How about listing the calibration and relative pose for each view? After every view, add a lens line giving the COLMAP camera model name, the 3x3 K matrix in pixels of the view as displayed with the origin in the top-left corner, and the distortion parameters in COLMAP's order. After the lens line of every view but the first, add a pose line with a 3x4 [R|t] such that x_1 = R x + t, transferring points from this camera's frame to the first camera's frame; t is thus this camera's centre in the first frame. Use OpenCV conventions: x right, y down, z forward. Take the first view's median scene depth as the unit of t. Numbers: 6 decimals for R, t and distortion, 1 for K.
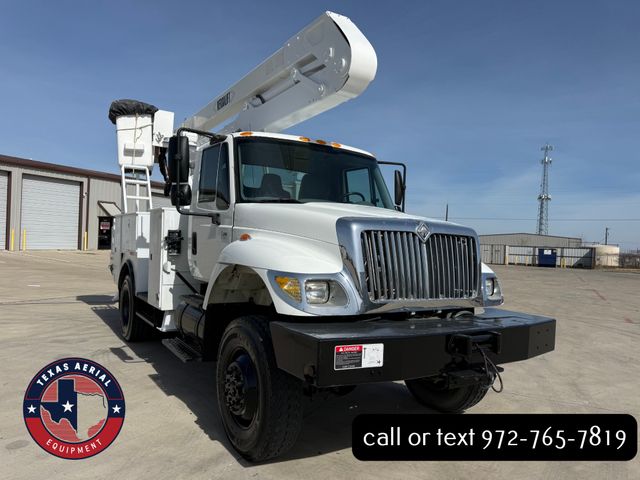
lens RADIAL K [[449.9, 0, 316.3], [0, 449.9, 244.0], [0, 0, 1]] dist [0.081172, -0.106880]
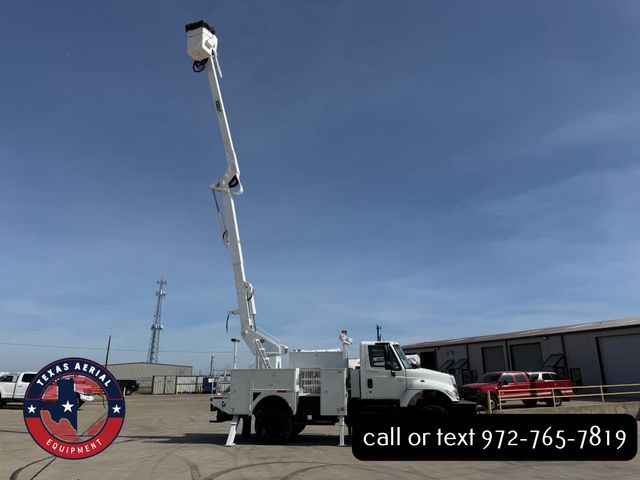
lens RADIAL K [[449.9, 0, 318.2], [0, 449.9, 240.7], [0, 0, 1]] dist [0.081172, -0.106880]
pose [[0.674362, 0.175516, 0.717238, -2.051914], [0.031359, 0.963655, -0.265302, -0.091127], [-0.737735, 0.201402, 0.644348, -0.505928]]
